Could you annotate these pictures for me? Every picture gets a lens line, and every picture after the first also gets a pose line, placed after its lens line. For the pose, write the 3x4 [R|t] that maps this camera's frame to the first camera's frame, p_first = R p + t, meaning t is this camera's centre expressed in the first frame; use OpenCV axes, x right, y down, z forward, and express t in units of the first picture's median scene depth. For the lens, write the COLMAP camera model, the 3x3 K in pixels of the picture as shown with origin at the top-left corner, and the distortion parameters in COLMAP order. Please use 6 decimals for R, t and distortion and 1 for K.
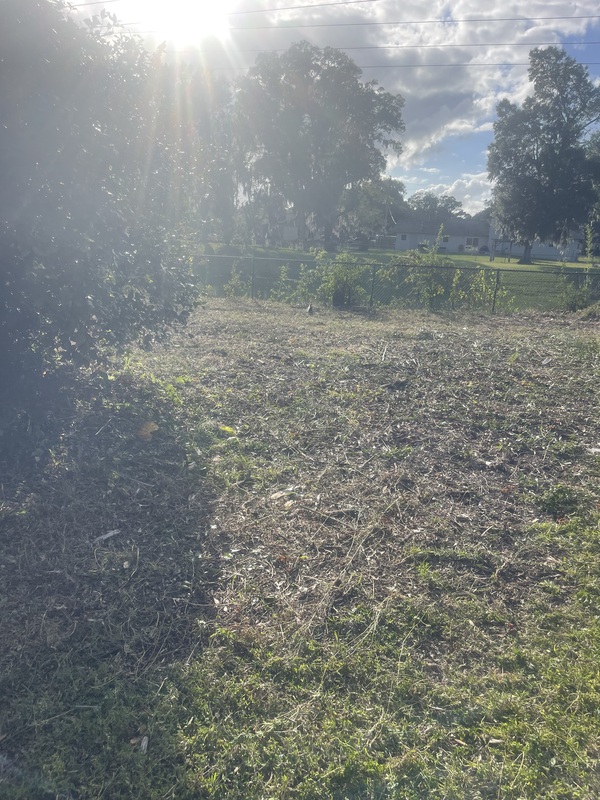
lens RADIAL K [[601.9, 0, 293.2], [0, 601.9, 405.5], [0, 0, 1]] dist [0.068927, -0.096250]
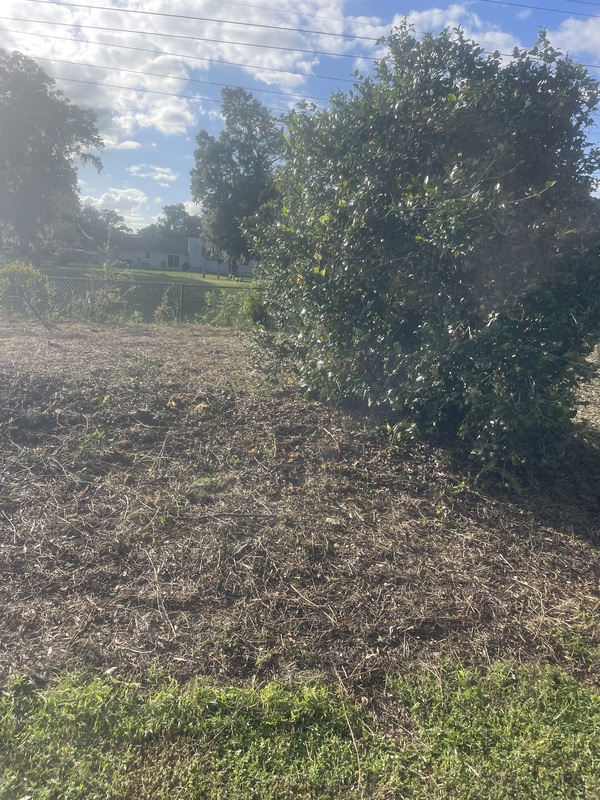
lens RADIAL K [[601.9, 0, 296.5], [0, 601.9, 392.6], [0, 0, 1]] dist [0.068927, -0.096250]
pose [[0.854037, -0.094351, 0.511584, -1.023413], [0.114829, 0.993349, -0.008492, -0.087229], [-0.507380, 0.065997, 0.859192, 0.135134]]
